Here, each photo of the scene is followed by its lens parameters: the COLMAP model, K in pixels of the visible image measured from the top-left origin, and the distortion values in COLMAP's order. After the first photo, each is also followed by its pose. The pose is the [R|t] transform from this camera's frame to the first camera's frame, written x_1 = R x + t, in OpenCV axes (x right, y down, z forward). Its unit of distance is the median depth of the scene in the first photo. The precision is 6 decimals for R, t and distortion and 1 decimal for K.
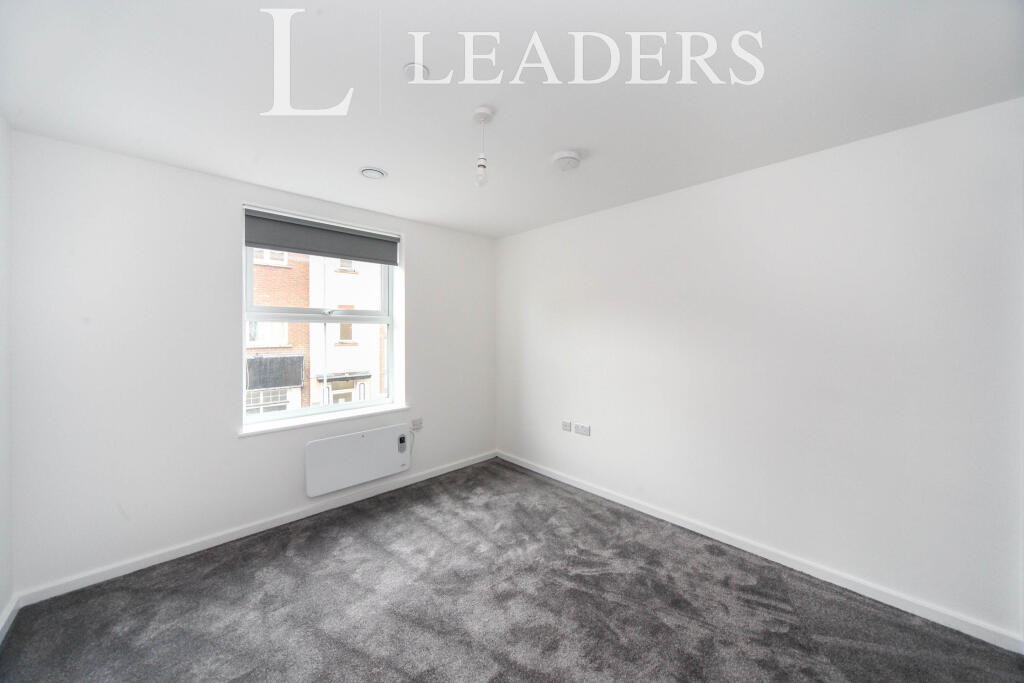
lens RADIAL K [[361.0, 0, 512.1], [0, 361.0, 331.3], [0, 0, 1]] dist [-0.000253, 0.000009]
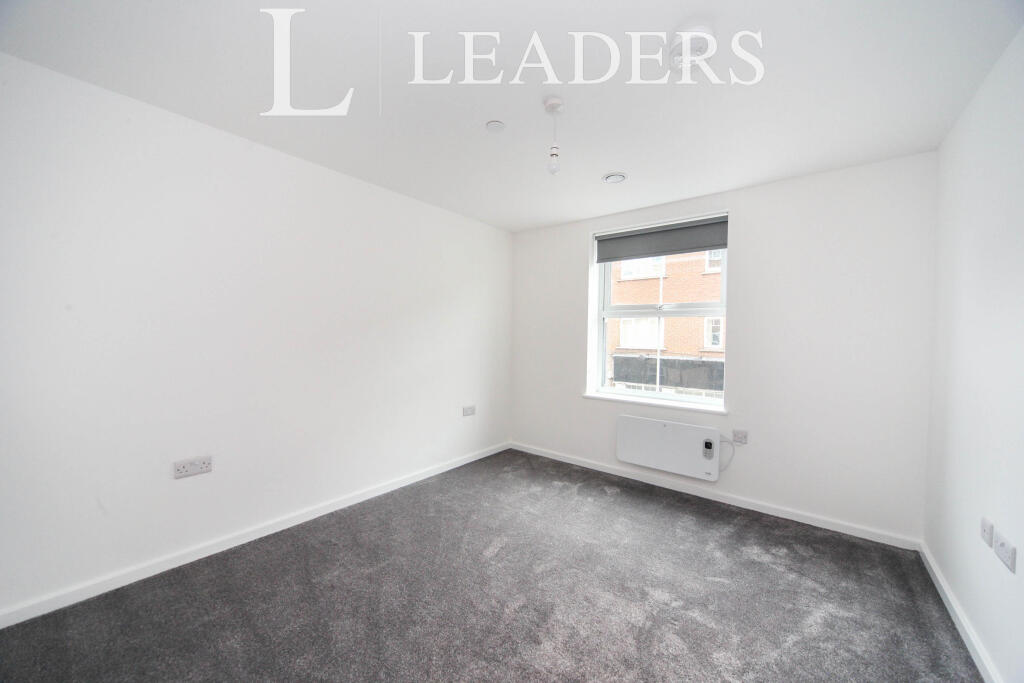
lens RADIAL K [[369.7, 0, 512.0], [0, 369.7, 341.5], [0, 0, 1]] dist [0.000854, 0.000104]
pose [[0.151903, 0.022489, -0.988139, 0.533277], [-0.017487, 0.999646, 0.020062, 0.036752], [0.988241, 0.014232, 0.152243, 0.392258]]
